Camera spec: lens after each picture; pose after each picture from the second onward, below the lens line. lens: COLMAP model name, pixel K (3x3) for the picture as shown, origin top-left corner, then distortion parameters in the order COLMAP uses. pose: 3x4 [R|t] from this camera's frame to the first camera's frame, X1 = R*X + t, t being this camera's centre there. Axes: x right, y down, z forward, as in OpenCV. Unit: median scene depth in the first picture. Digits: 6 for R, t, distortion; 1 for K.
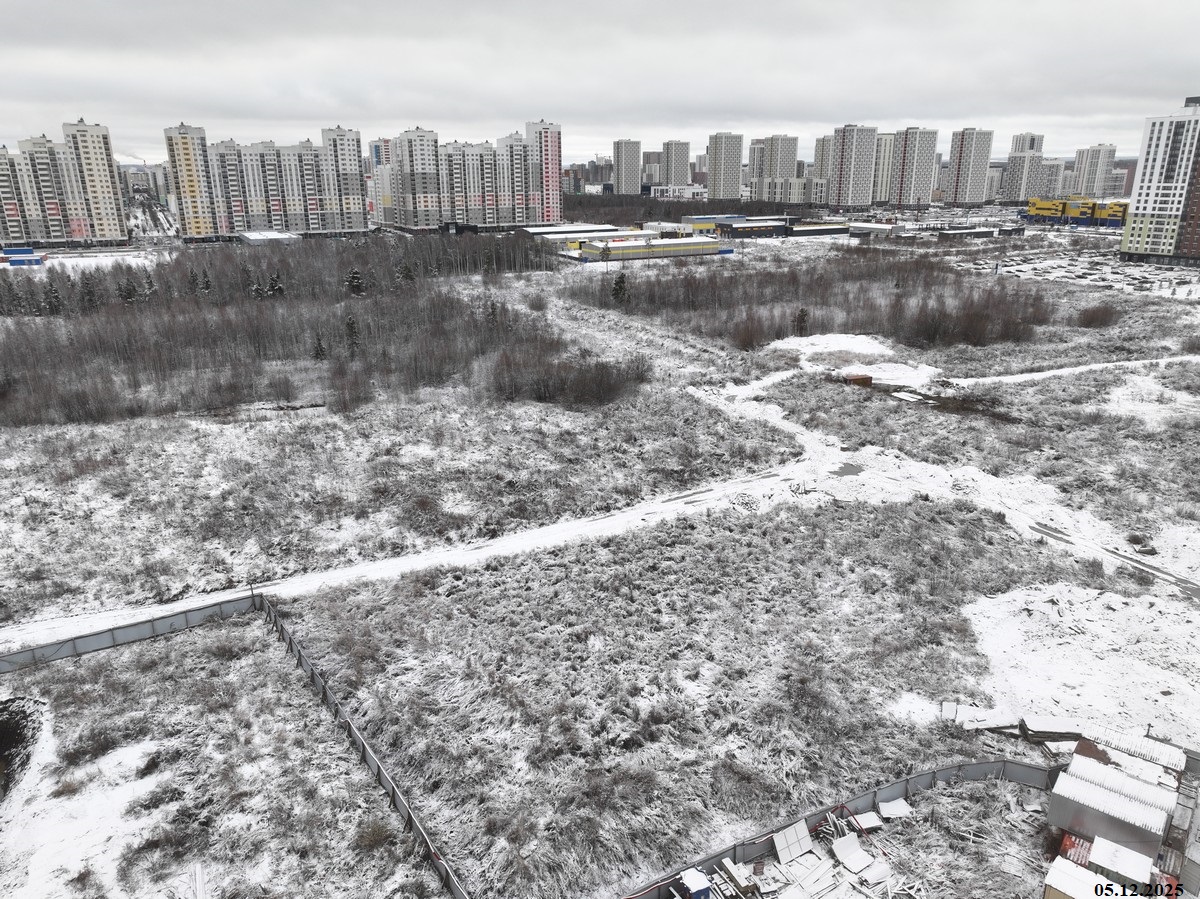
lens RADIAL K [[841.1, 0, 601.7], [0, 841.1, 446.6], [0, 0, 1]] dist [-0.000412, 0.011401]
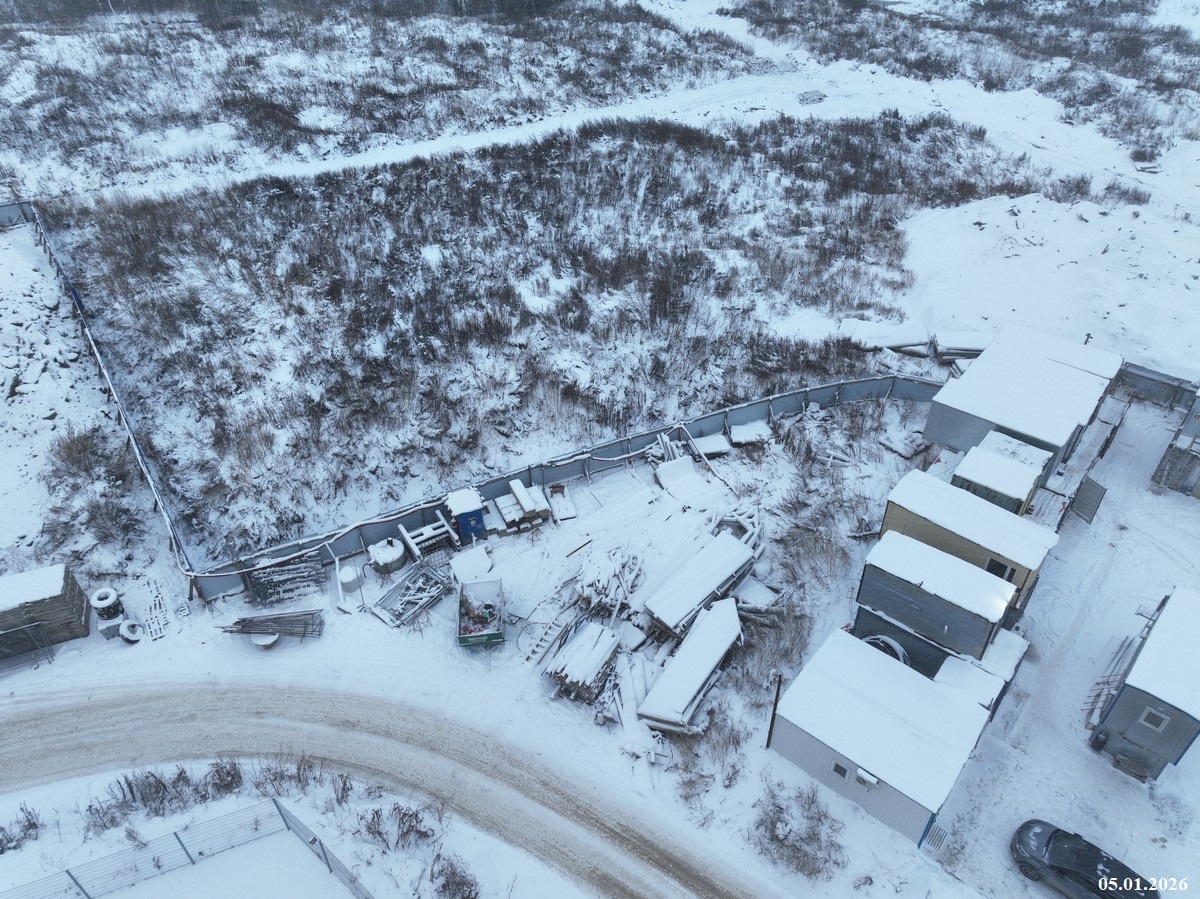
lens RADIAL K [[841.1, 0, 601.7], [0, 841.1, 446.6], [0, 0, 1]] dist [-0.000412, 0.011401]
pose [[0.999960, 0.006102, -0.006503, 0.117776], [-0.003497, 0.939151, 0.343486, 0.092824], [0.008203, -0.343450, 0.939135, 0.131871]]
